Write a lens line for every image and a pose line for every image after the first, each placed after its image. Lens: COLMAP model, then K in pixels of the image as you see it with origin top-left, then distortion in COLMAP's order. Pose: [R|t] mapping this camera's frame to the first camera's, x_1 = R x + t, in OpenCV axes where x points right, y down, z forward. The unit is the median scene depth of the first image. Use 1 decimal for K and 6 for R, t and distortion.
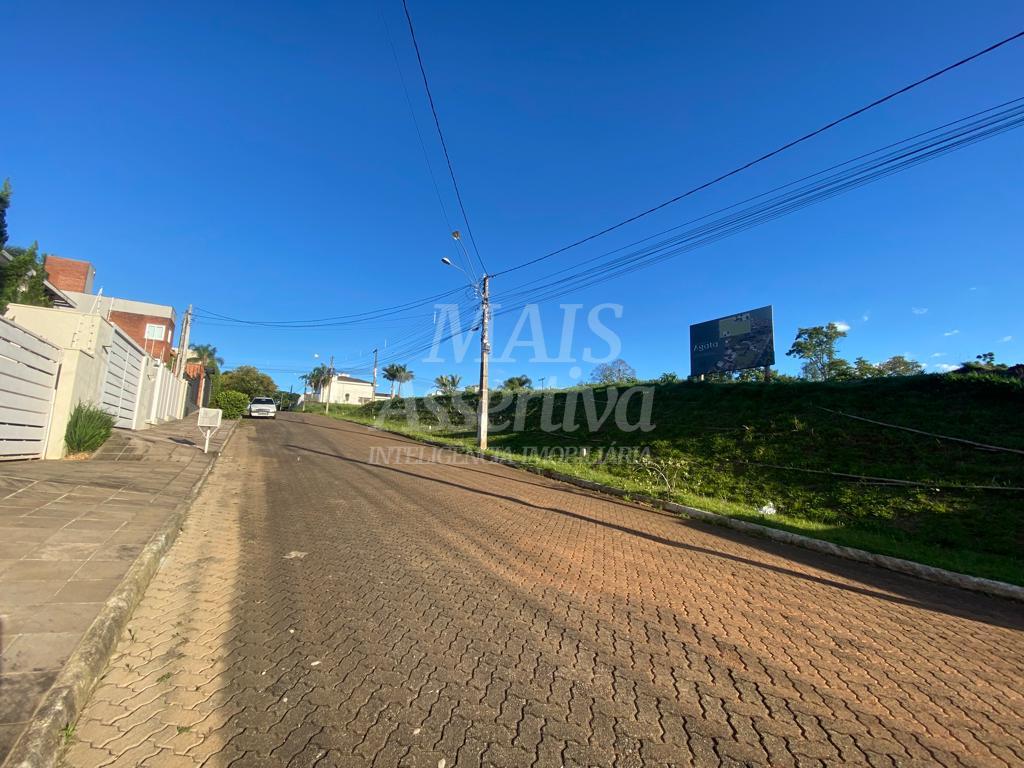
lens RADIAL K [[410.7, 0, 513.1], [0, 410.7, 389.9], [0, 0, 1]] dist [-0.001652, -0.010561]
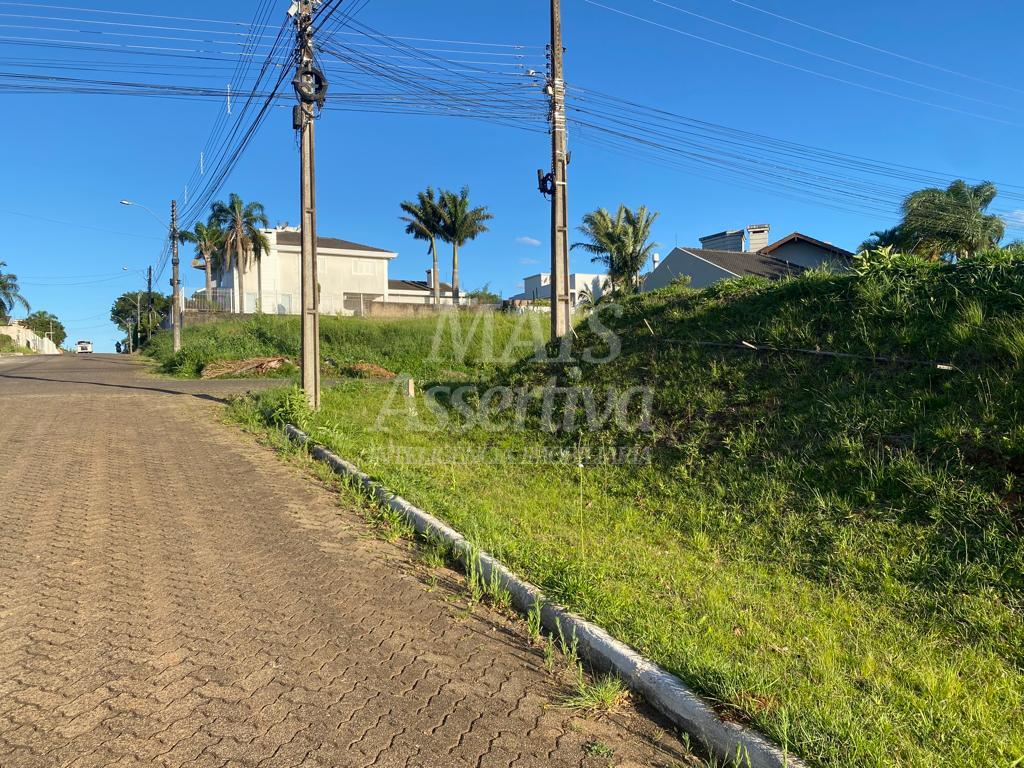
lens RADIAL K [[763.1, 0, 501.5], [0, 763.1, 394.1], [0, 0, 1]] dist [0.030821, -0.048506]
pose [[0.993777, -0.034793, -0.105815, -2.347941], [0.050654, 0.987217, 0.151116, 0.142249], [0.099205, -0.155536, 0.982836, 4.911440]]
